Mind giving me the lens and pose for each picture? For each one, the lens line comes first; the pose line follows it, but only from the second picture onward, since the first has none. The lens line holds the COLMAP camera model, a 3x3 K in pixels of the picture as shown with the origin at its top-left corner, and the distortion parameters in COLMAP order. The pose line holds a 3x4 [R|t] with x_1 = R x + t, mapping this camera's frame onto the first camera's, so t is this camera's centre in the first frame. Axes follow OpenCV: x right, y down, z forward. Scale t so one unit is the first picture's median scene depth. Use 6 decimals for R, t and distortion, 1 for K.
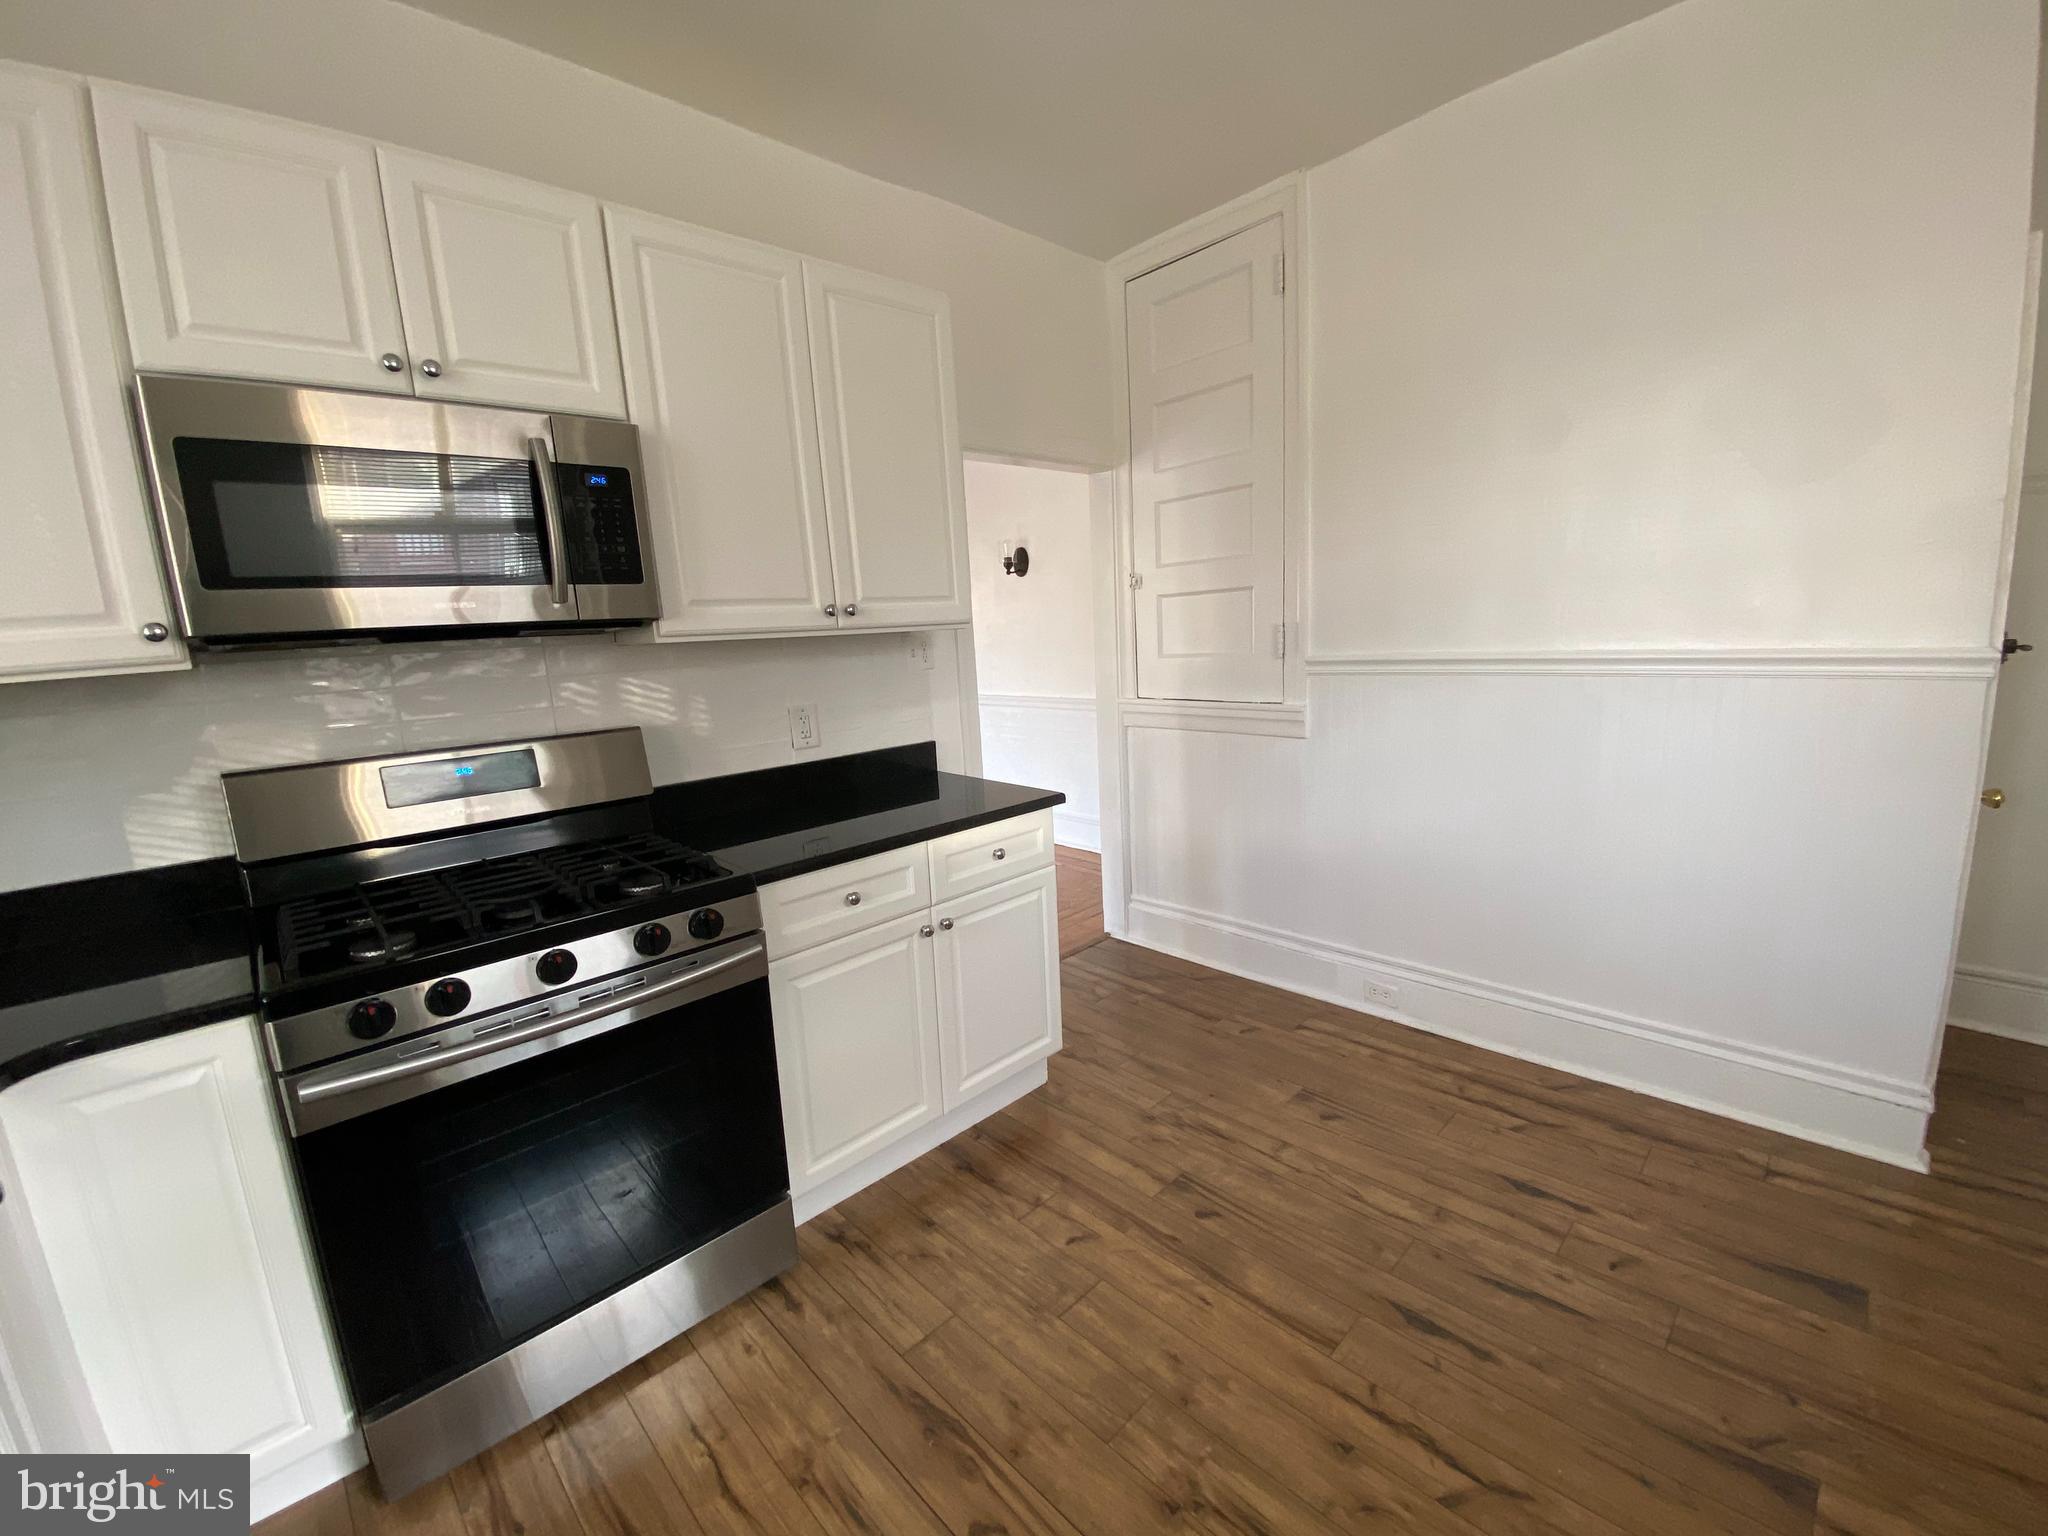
lens RADIAL K [[833.5, 0, 1025.7], [0, 833.5, 769.5], [0, 0, 1]] dist [0.001686, -0.006029]
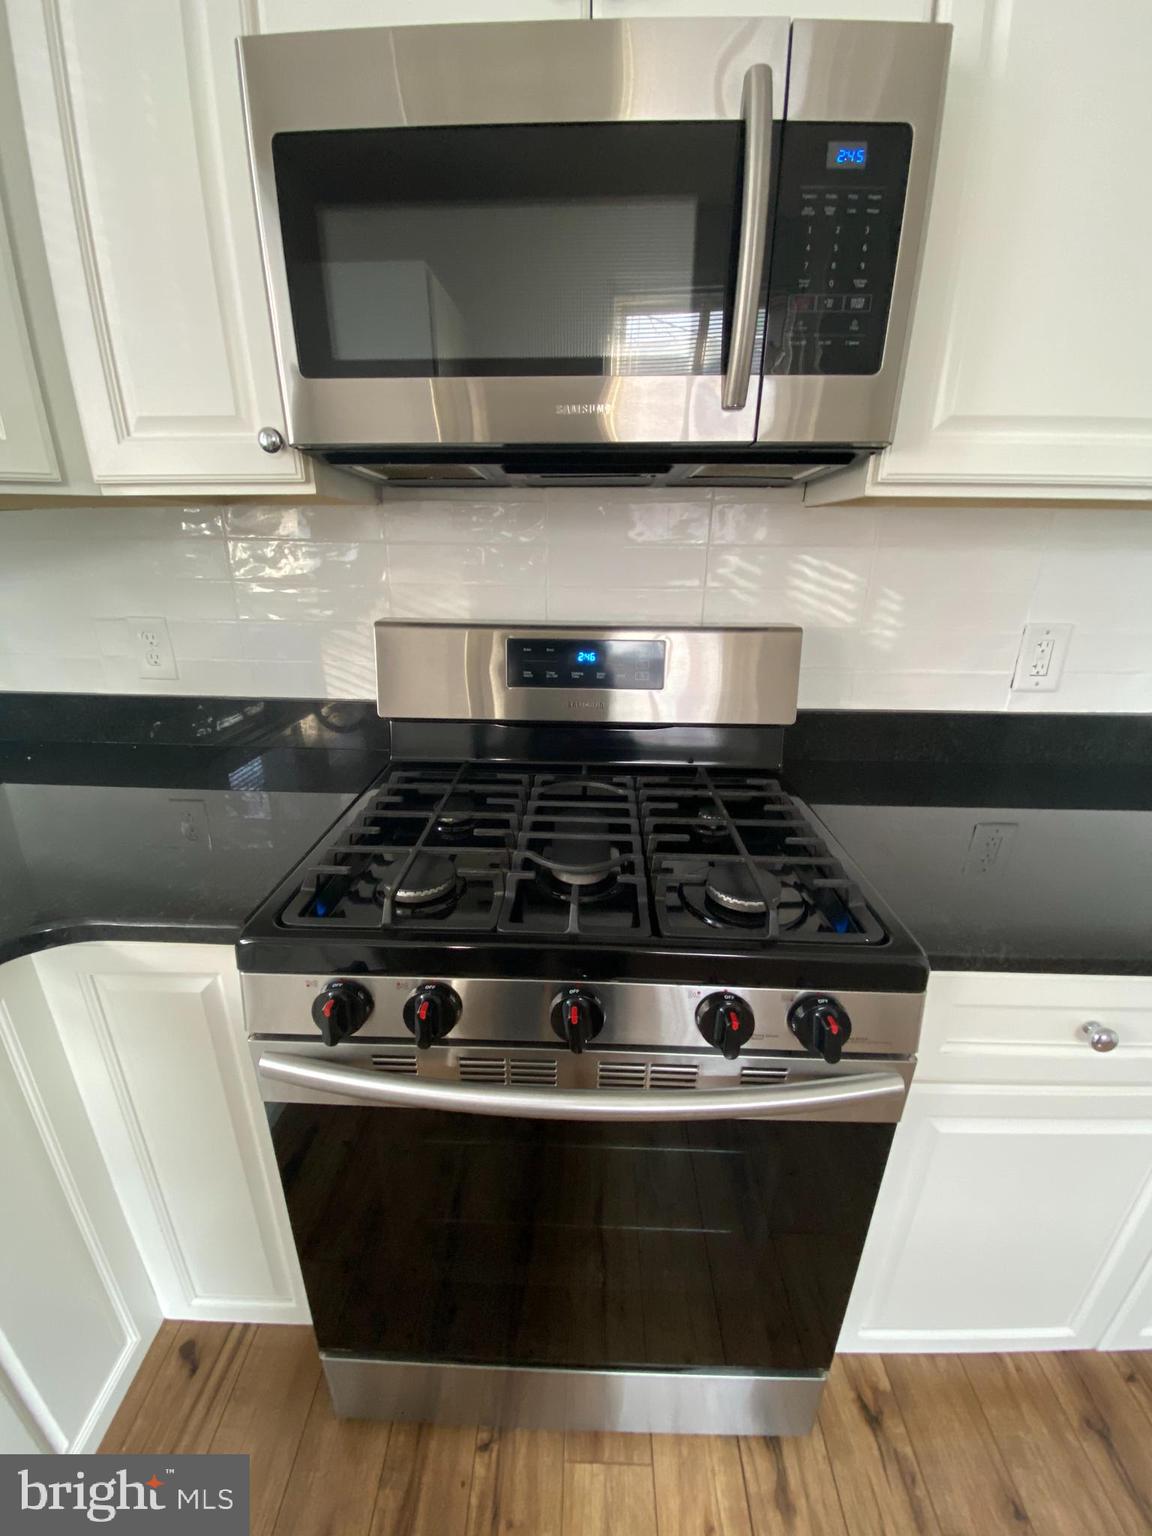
lens RADIAL K [[625.1, 0, 567.6], [0, 625.1, 773.0], [0, 0, 1]] dist [0.001686, -0.006029]
pose [[0.701503, 0.303193, -0.644955, -0.253998], [-0.165774, 0.949587, 0.266091, -0.048624], [0.693118, -0.079747, 0.716400, 0.537241]]
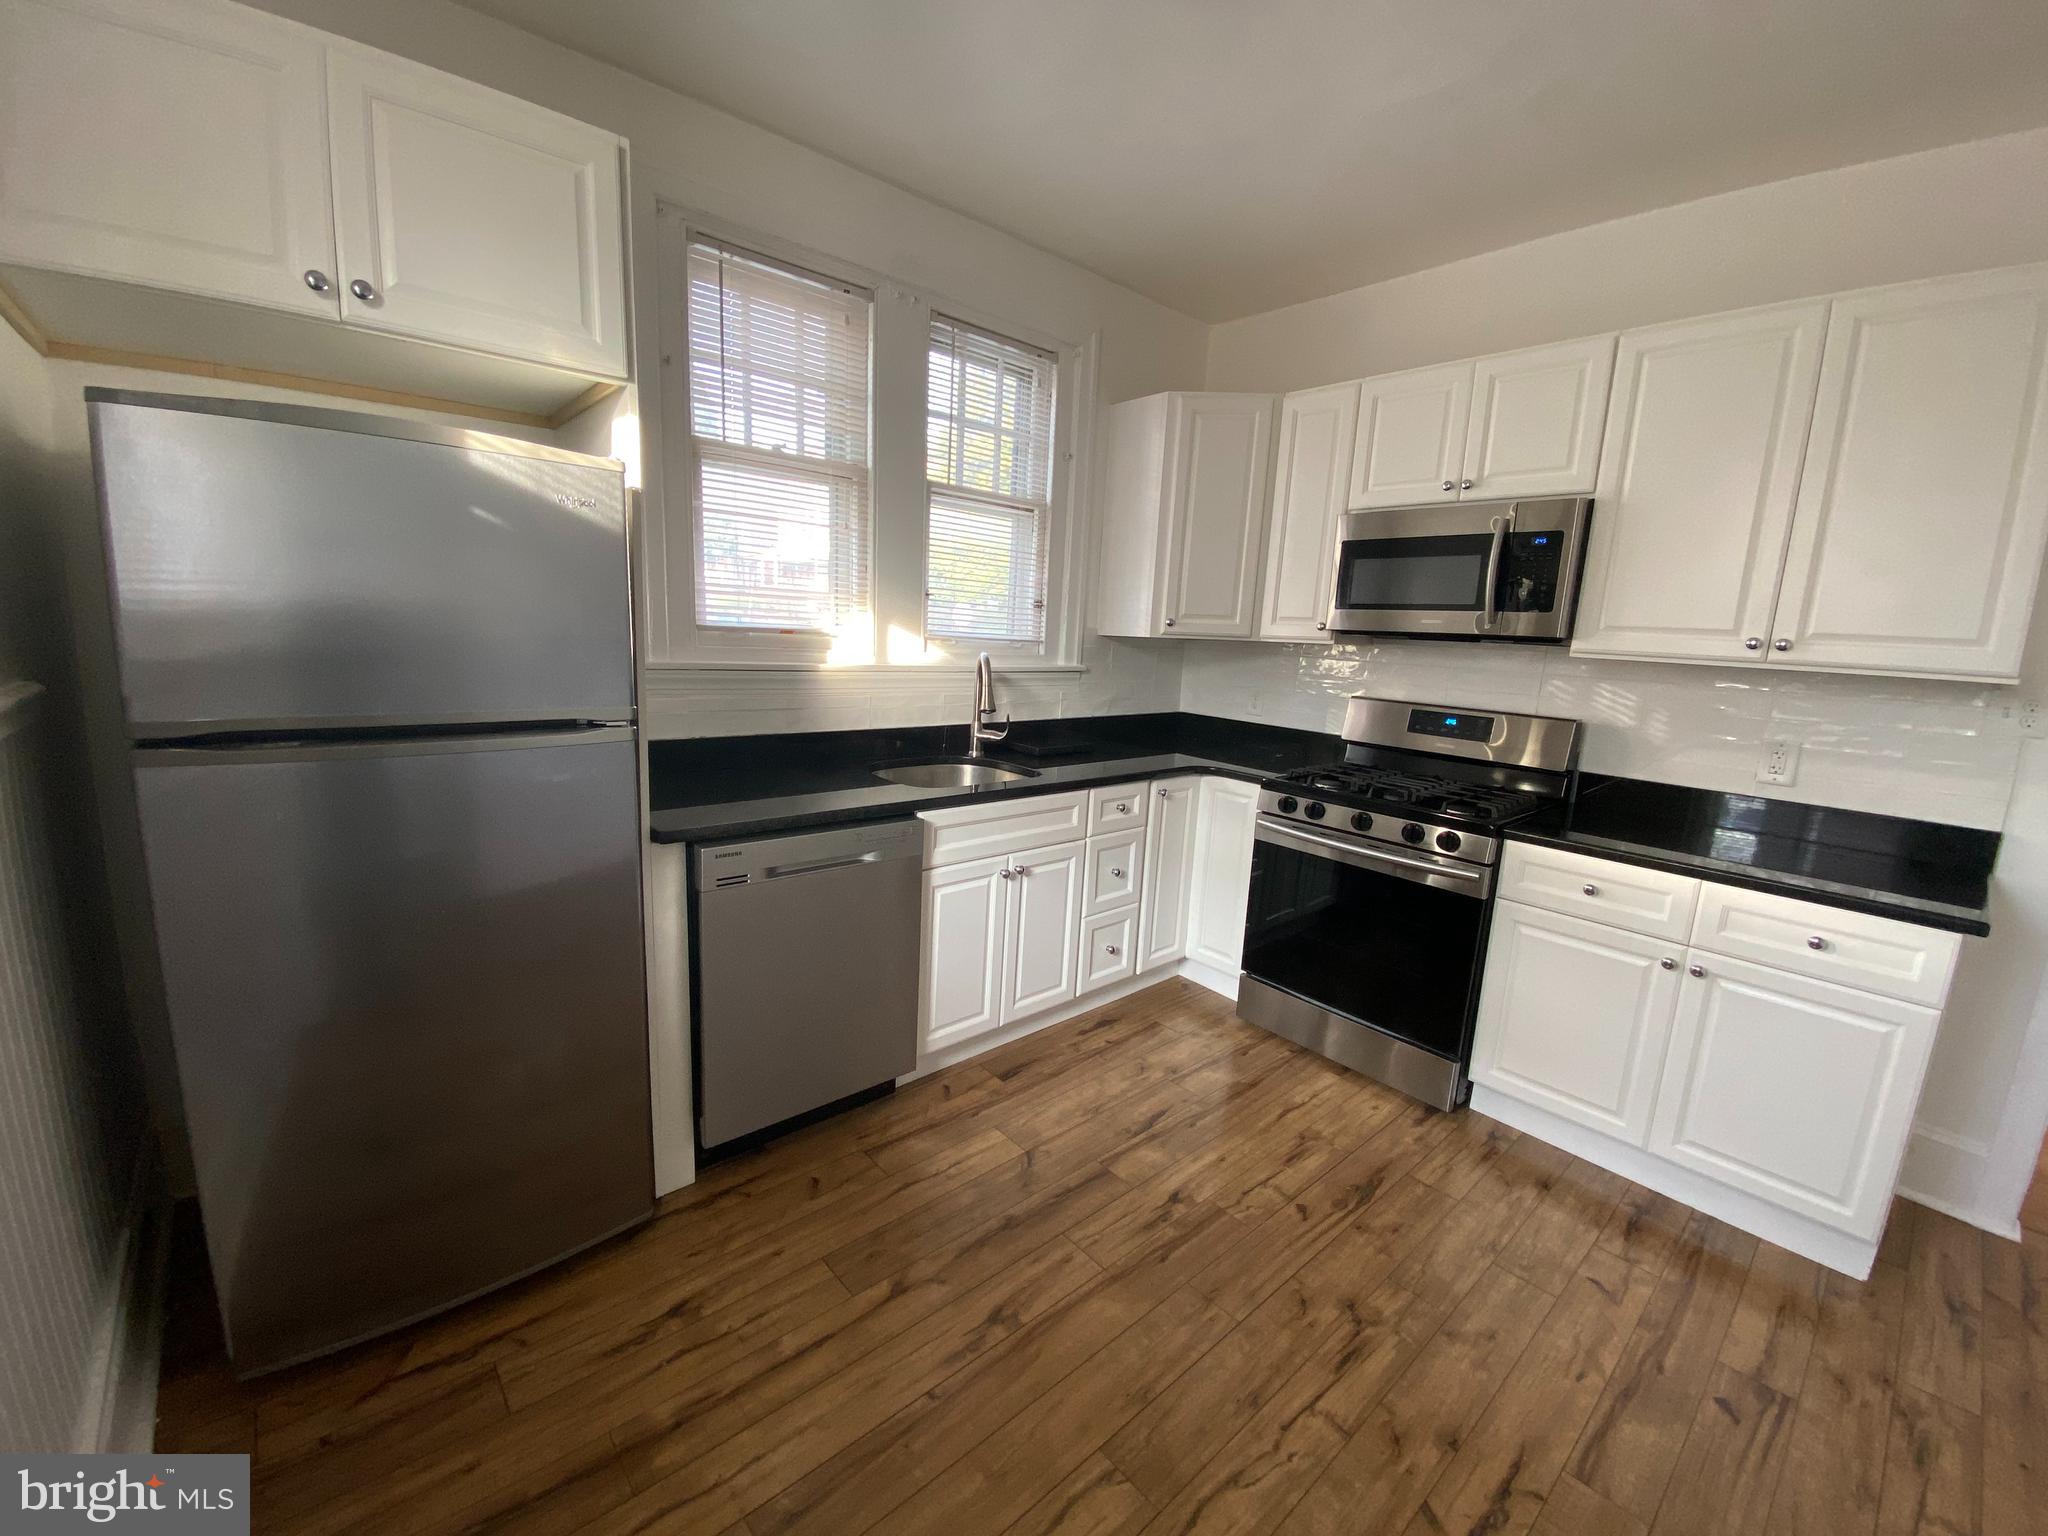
lens RADIAL K [[833.5, 0, 1009.3], [0, 833.5, 769.1], [0, 0, 1]] dist [0.001686, -0.006029]
pose [[-0.068907, 0.227678, -0.971295, 0.990120], [-0.211416, 0.948164, 0.237254, -0.114188], [0.974964, 0.221695, -0.017200, 0.206457]]
